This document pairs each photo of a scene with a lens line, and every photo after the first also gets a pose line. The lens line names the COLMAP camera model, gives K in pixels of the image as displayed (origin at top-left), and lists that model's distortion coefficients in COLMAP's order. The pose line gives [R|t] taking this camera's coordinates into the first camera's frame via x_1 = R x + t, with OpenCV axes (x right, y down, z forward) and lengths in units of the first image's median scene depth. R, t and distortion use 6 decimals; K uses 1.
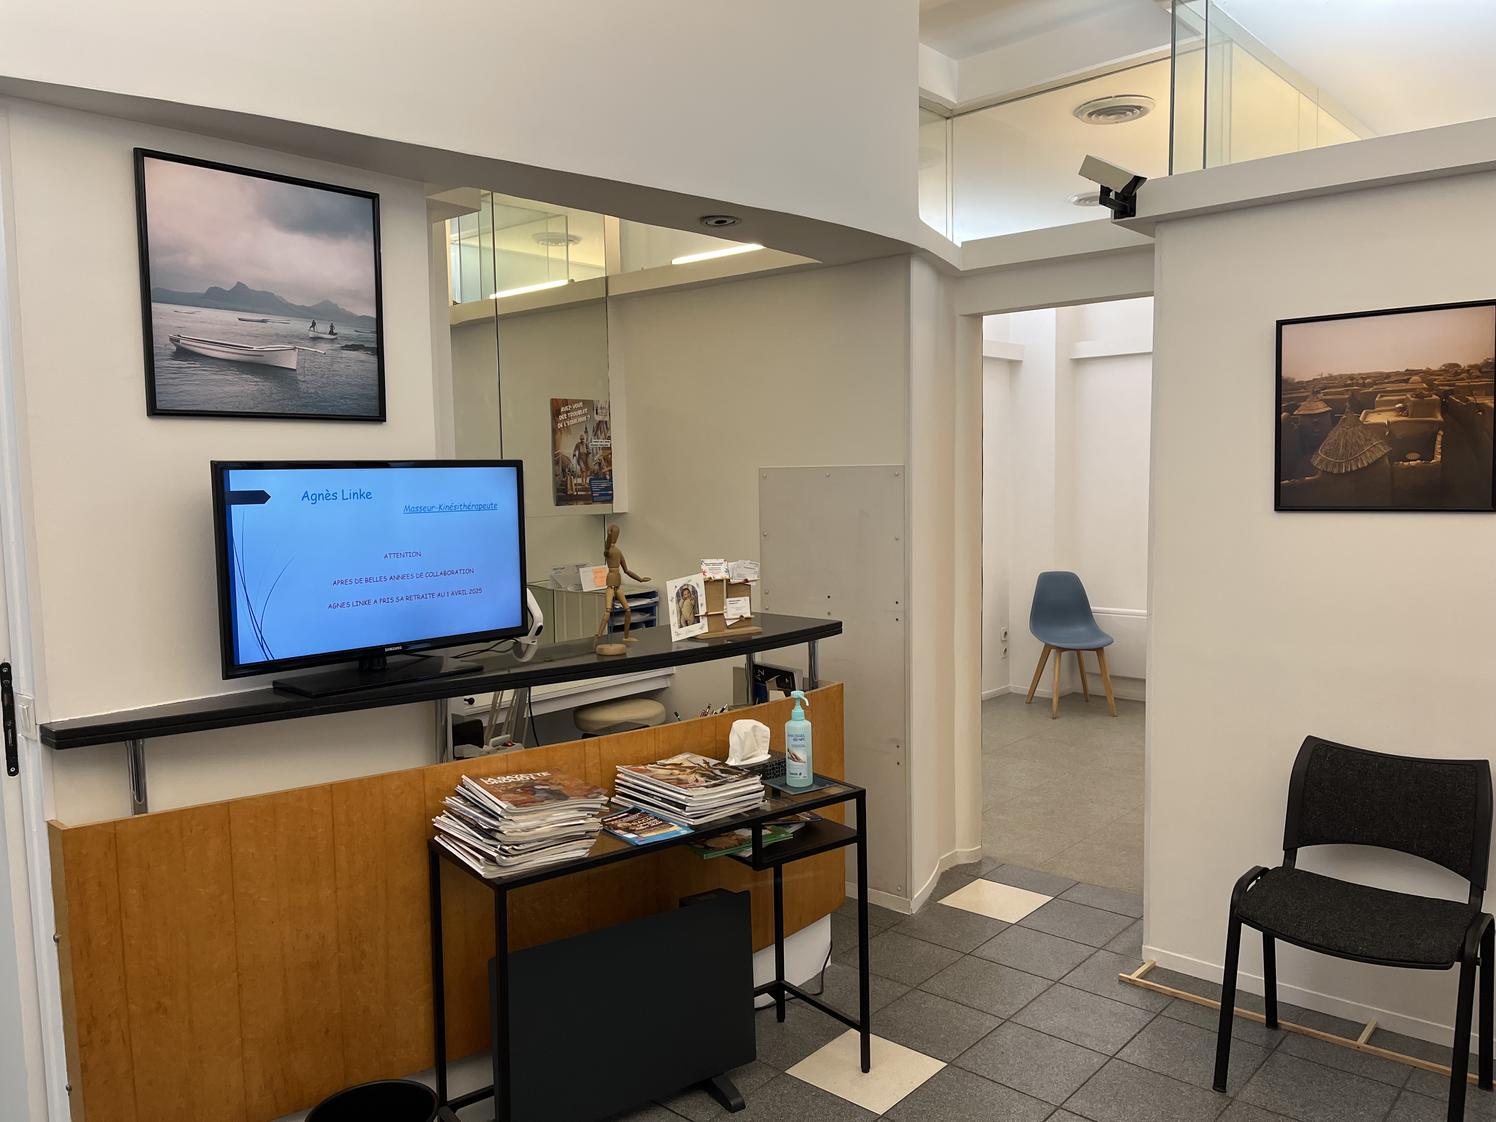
lens RADIAL K [[1131.4, 0, 748.4], [0, 1131.4, 563.9], [0, 0, 1]] dist [0.036762, -0.015109]
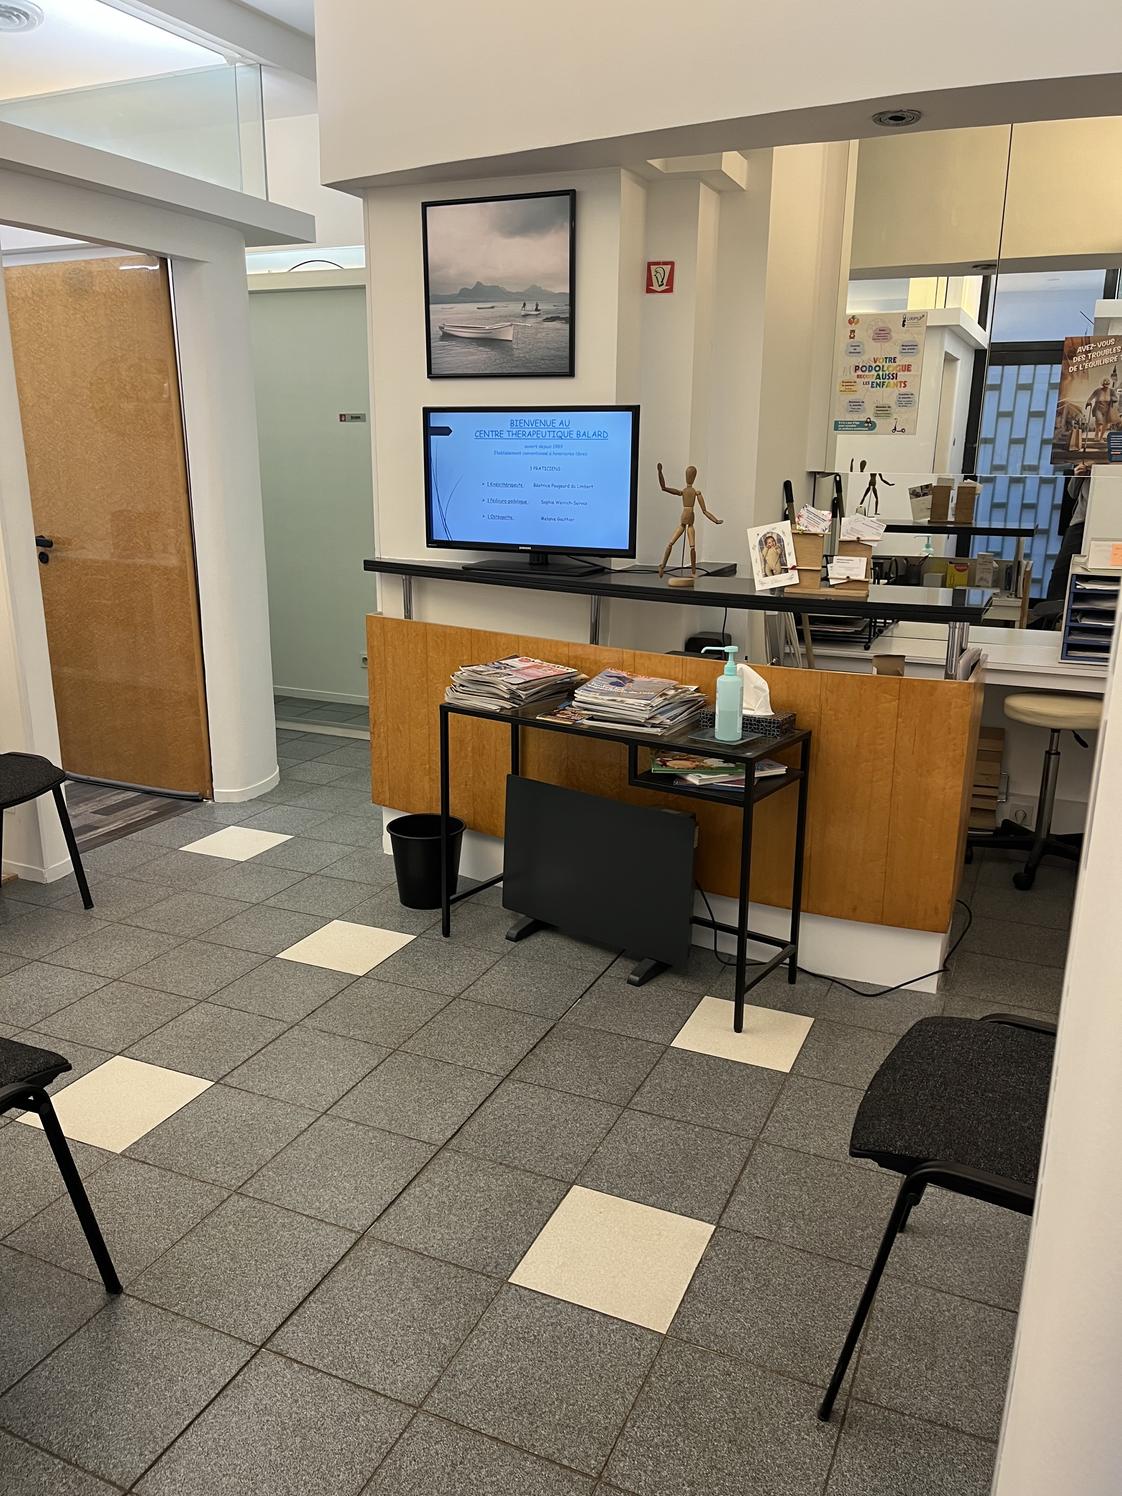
lens RADIAL K [[1131.4, 0, 561.2], [0, 1131.4, 748.6], [0, 0, 1]] dist [0.036762, -0.015109]
pose [[0.300151, 0.261690, -0.917294, 1.004729], [-0.094029, 0.965066, 0.244551, -0.030115], [0.949246, 0.012850, 0.314272, 0.588127]]
